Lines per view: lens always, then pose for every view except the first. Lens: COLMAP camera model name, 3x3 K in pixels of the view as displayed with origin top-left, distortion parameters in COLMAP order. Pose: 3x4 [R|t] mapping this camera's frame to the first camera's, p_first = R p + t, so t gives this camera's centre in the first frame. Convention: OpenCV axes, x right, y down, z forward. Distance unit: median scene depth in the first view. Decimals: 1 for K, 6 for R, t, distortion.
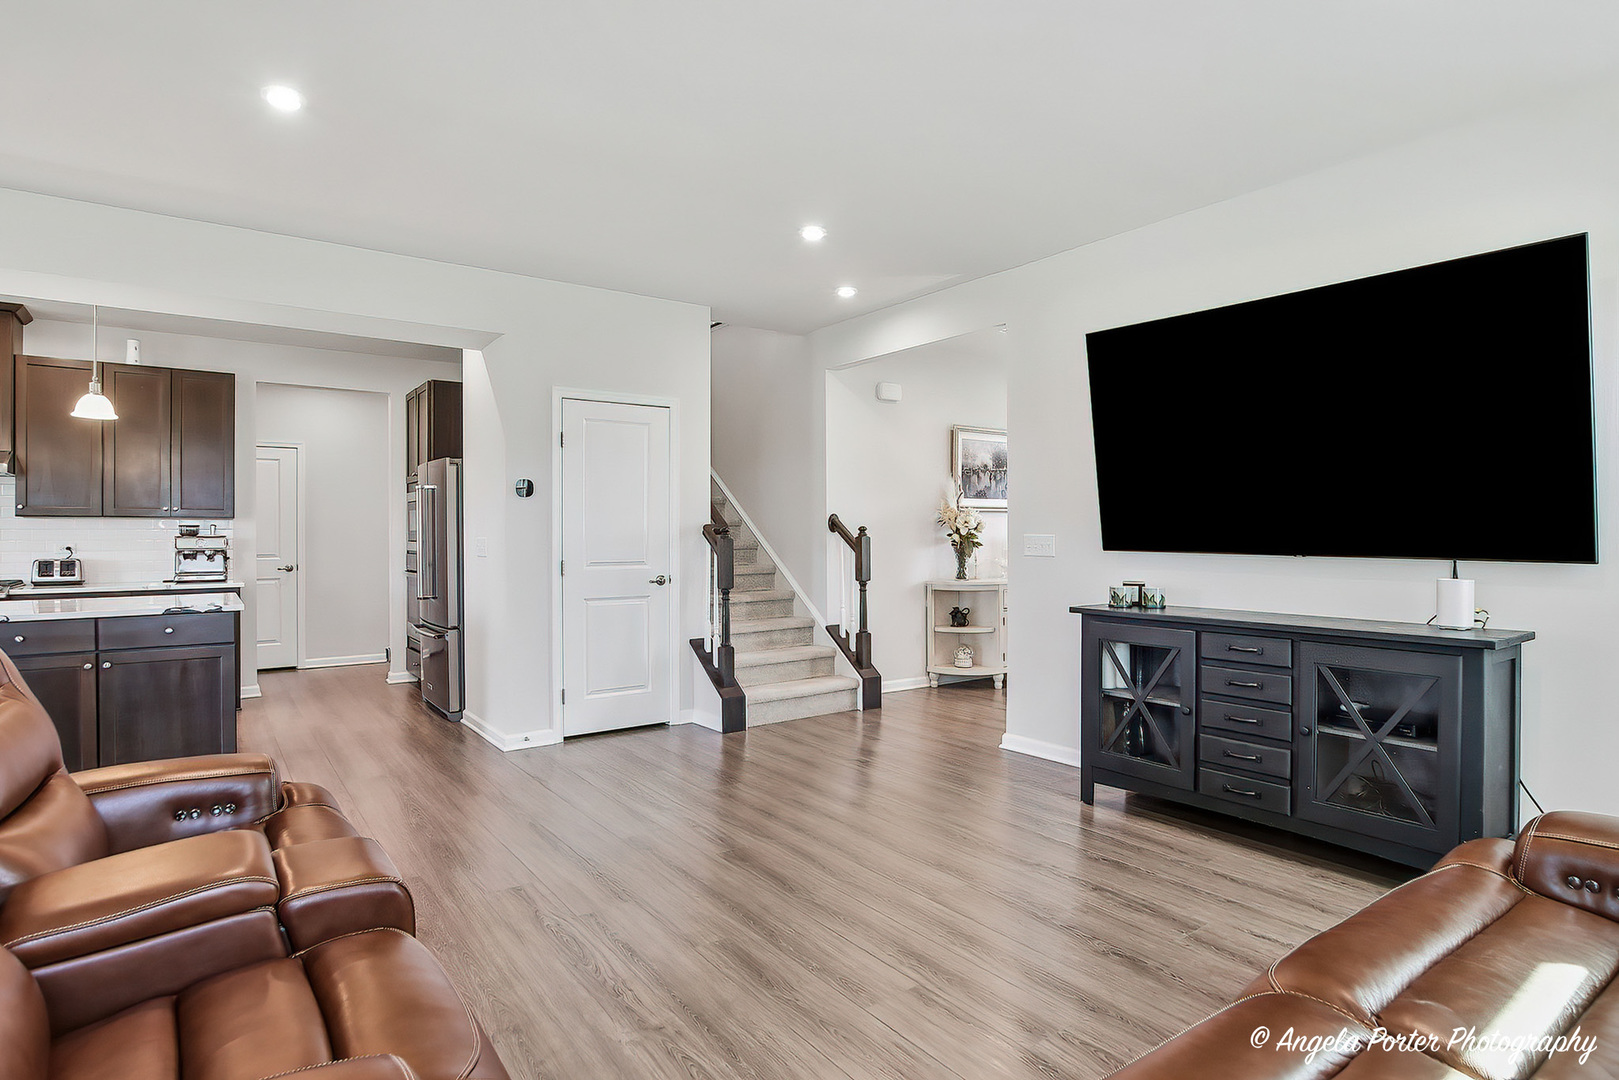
lens RADIAL K [[839.1, 0, 809.5], [0, 839.1, 540.0], [0, 0, 1]] dist [-0.033871, 0.000665]
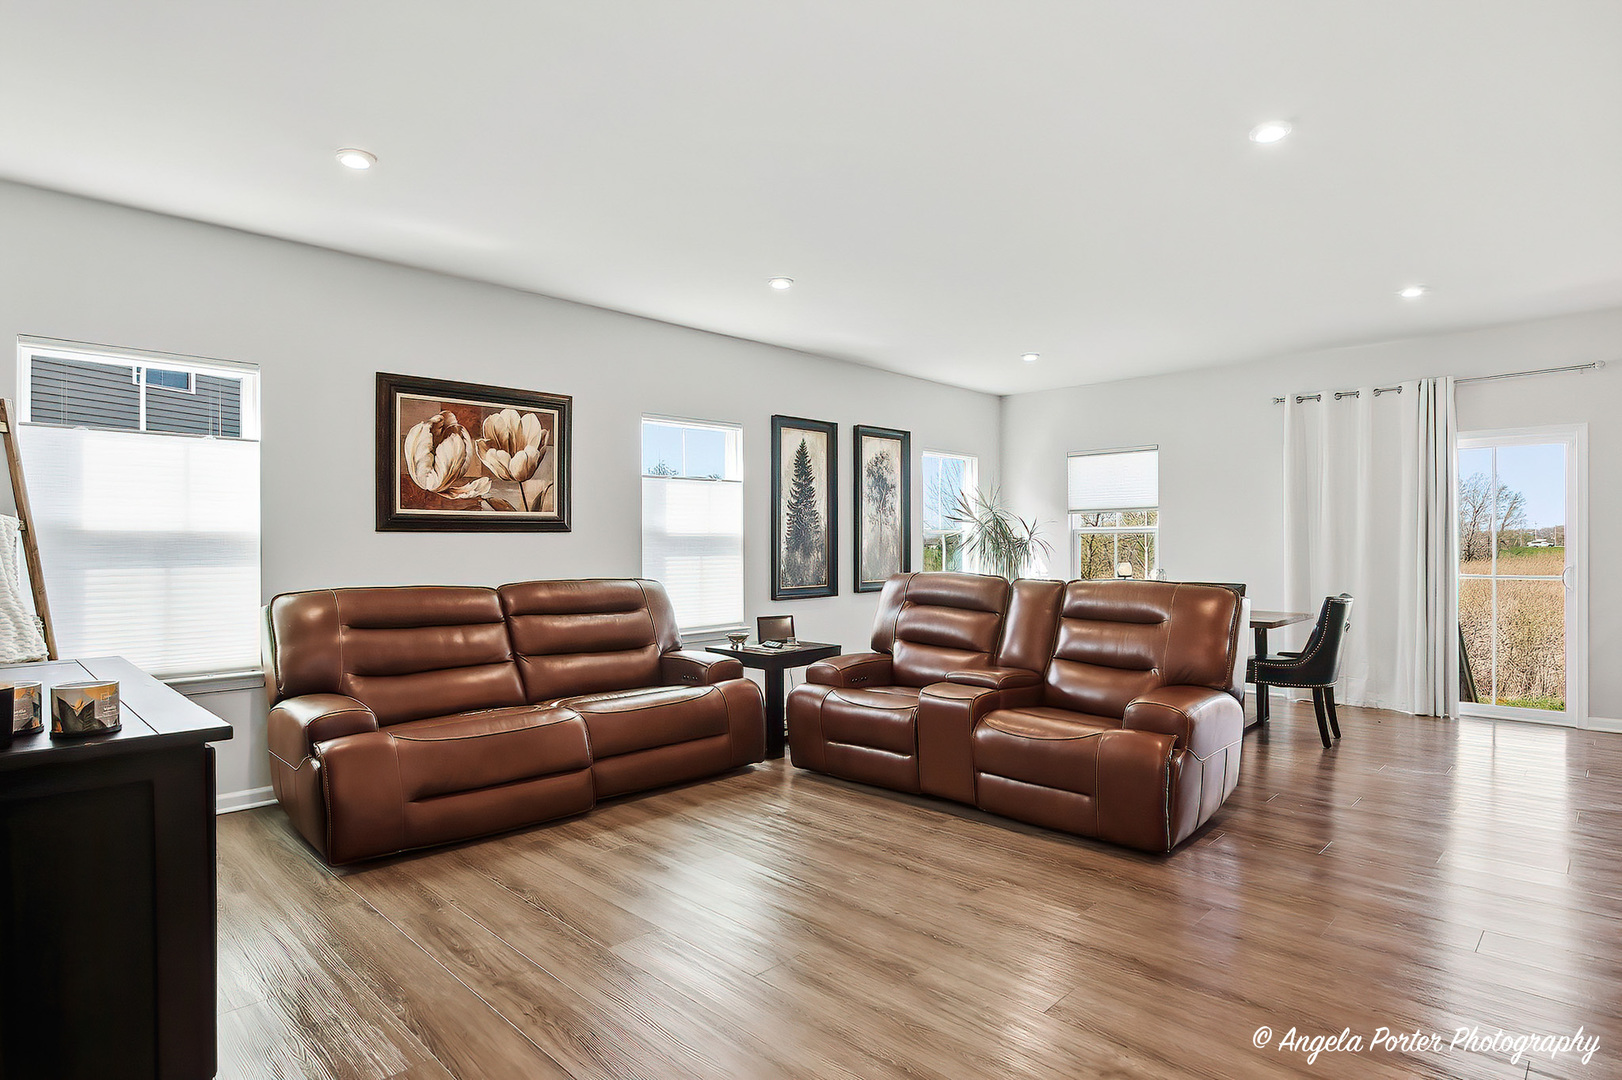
lens RADIAL K [[840.6, 0, 811.0], [0, 840.6, 540.0], [0, 0, 1]] dist [-0.033871, 0.000665]
pose [[-0.986956, 0.006163, -0.160870, 0.060589], [0.006246, 0.999980, -0.000011, -0.007811], [0.160867, -0.001016, -0.986976, 0.966937]]
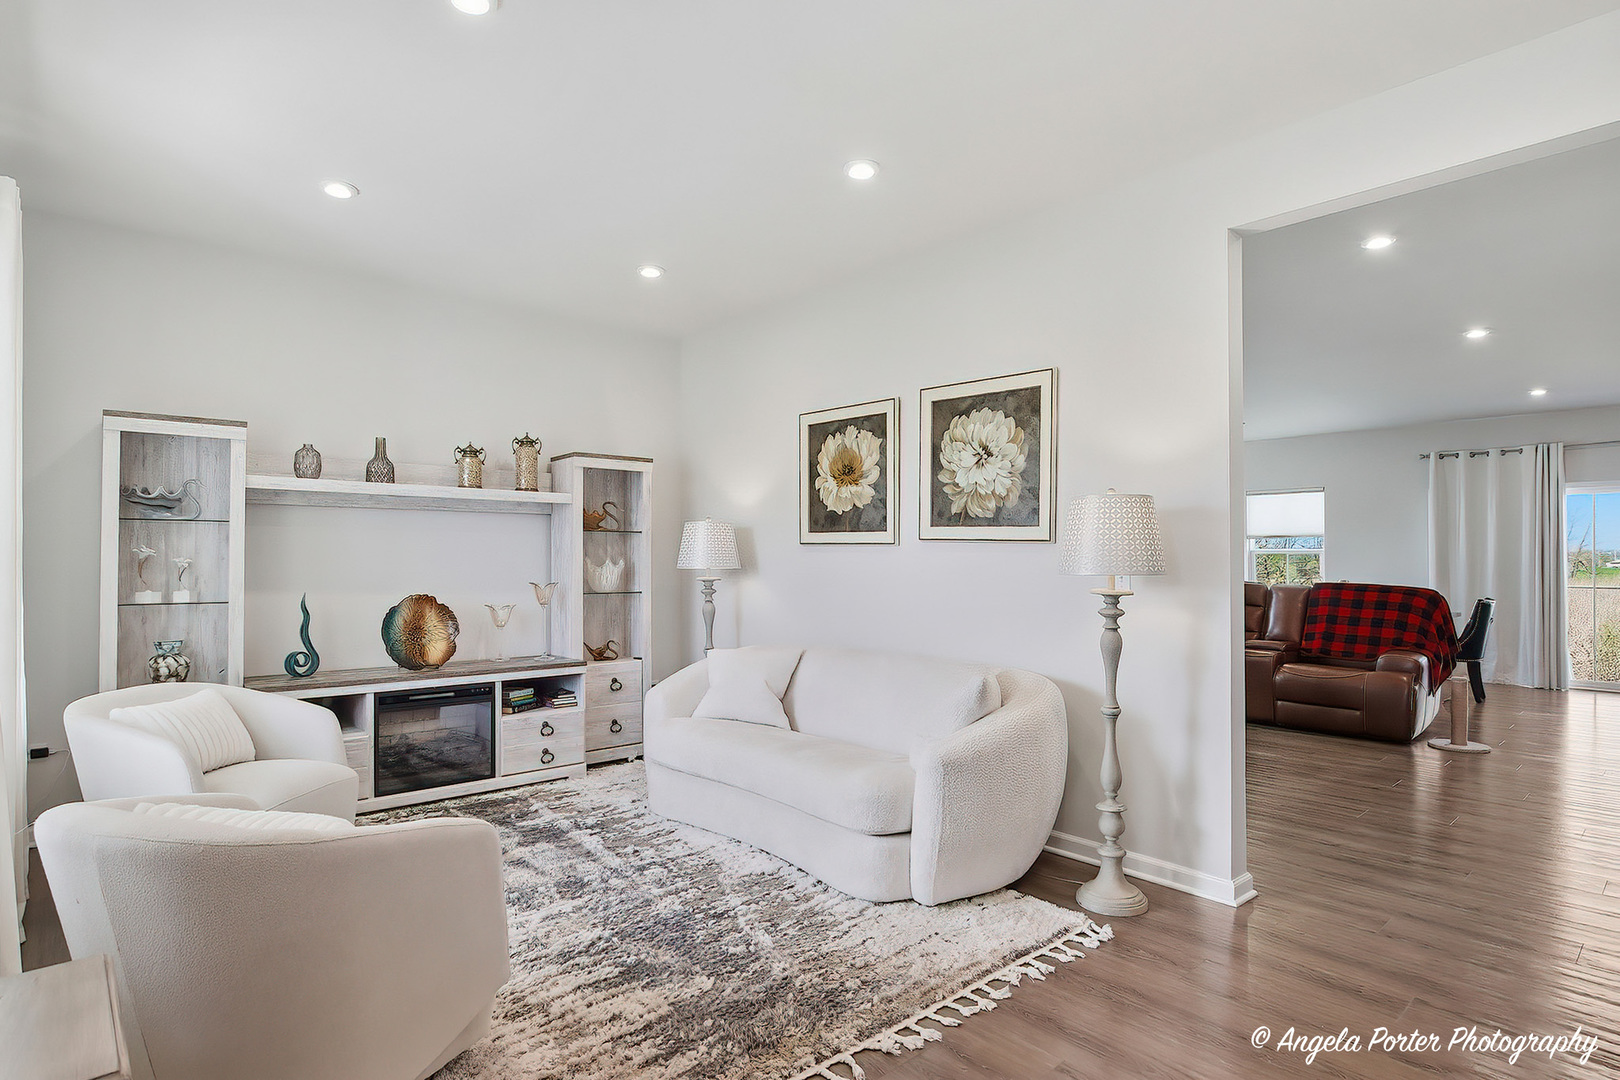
lens RADIAL K [[839.6, 0, 810.0], [0, 839.6, 540.0], [0, 0, 1]] dist [-0.033871, 0.000665]
pose [[-0.994292, -0.002301, -0.106665, 0.563285], [-0.000217, 0.999809, -0.019540, -0.010781], [0.106689, -0.019405, -0.994103, 1.356826]]
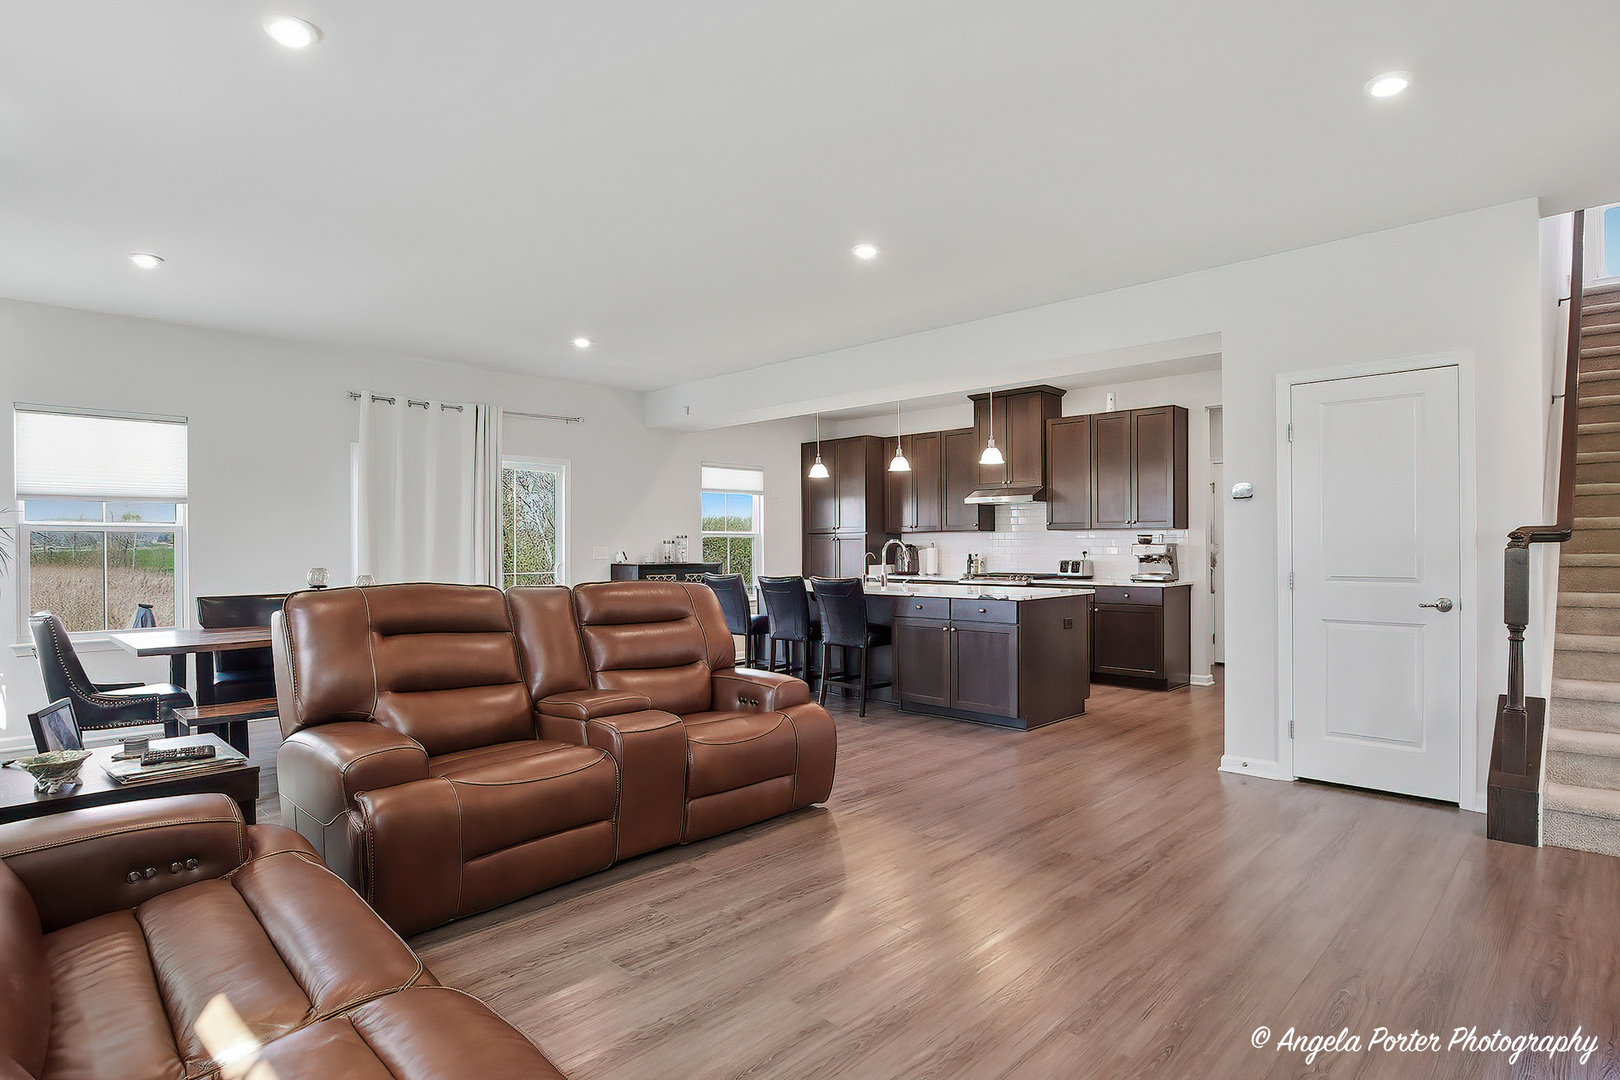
lens RADIAL K [[839.6, 0, 810.0], [0, 839.6, 540.0], [0, 0, 1]] dist [-0.033871, 0.000665]
pose [[0.160418, -0.003990, -0.987041, 0.416706], [-0.002322, 0.999988, -0.004420, -0.003842], [0.987046, 0.003000, 0.160406, 0.322532]]
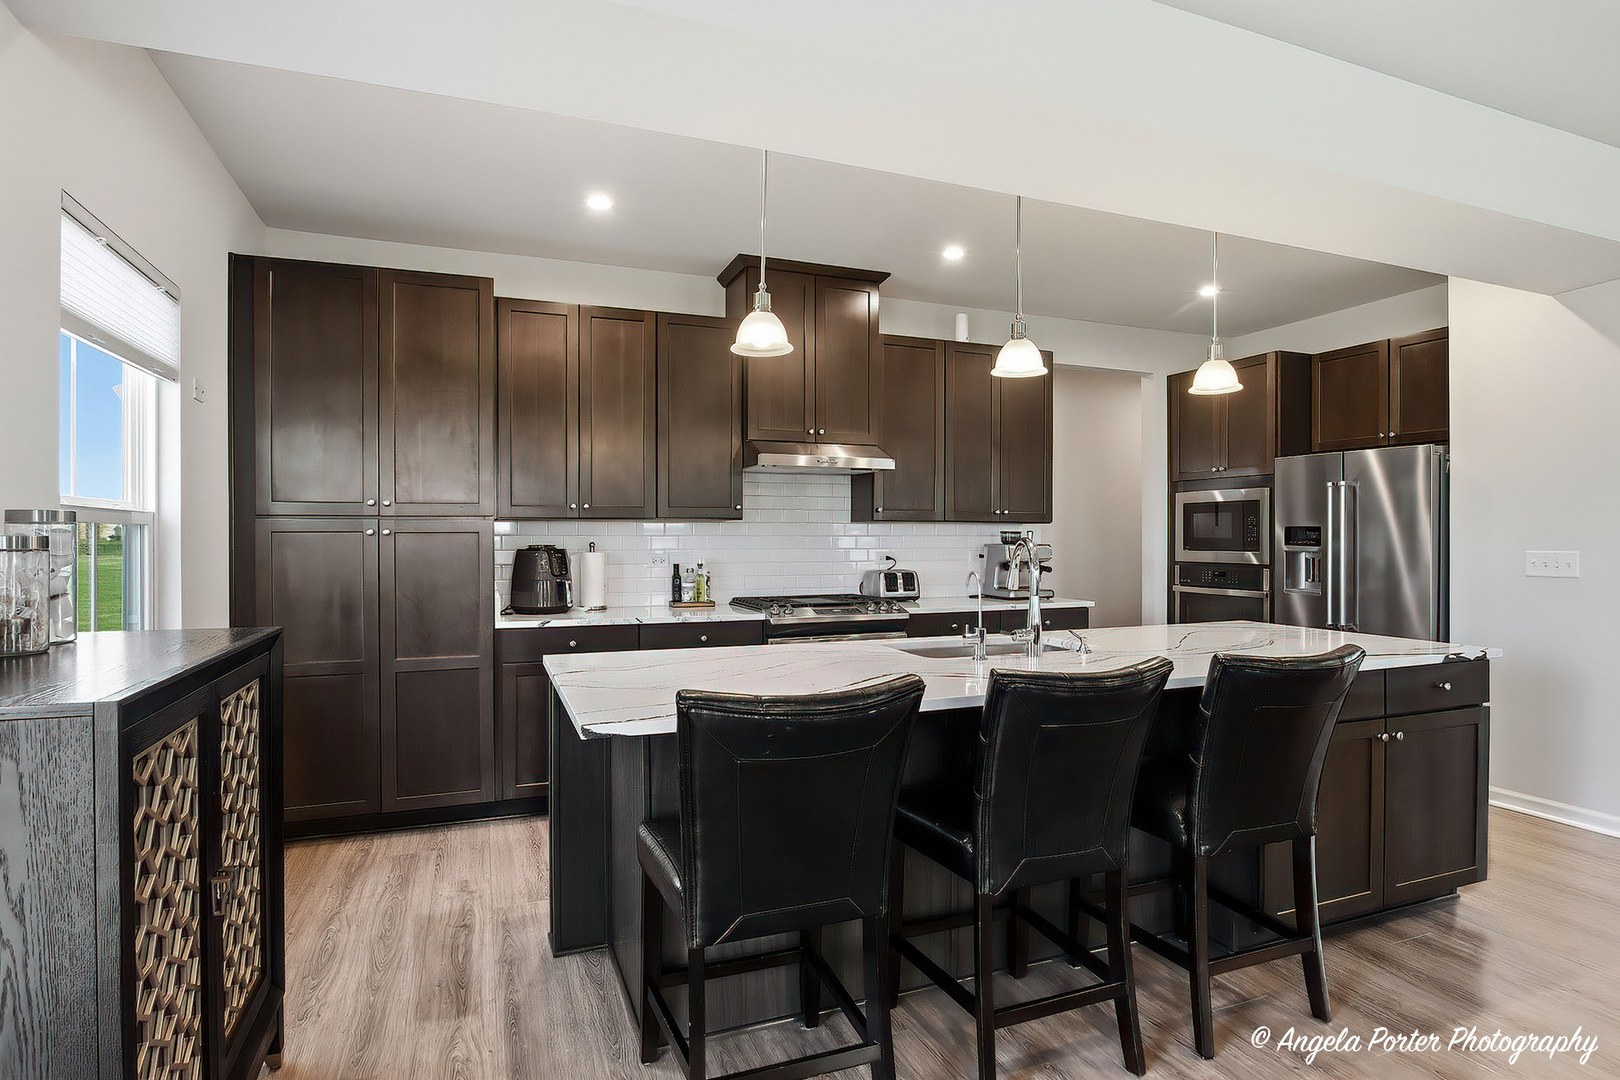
lens RADIAL K [[839.6, 0, 810.0], [0, 839.6, 540.0], [0, 0, 1]] dist [-0.033871, 0.000665]
pose [[0.973762, 0.003663, -0.227538, -0.799913], [-0.003529, 0.999993, 0.000996, -0.009530], [0.227540, -0.000167, 0.973769, 0.112262]]
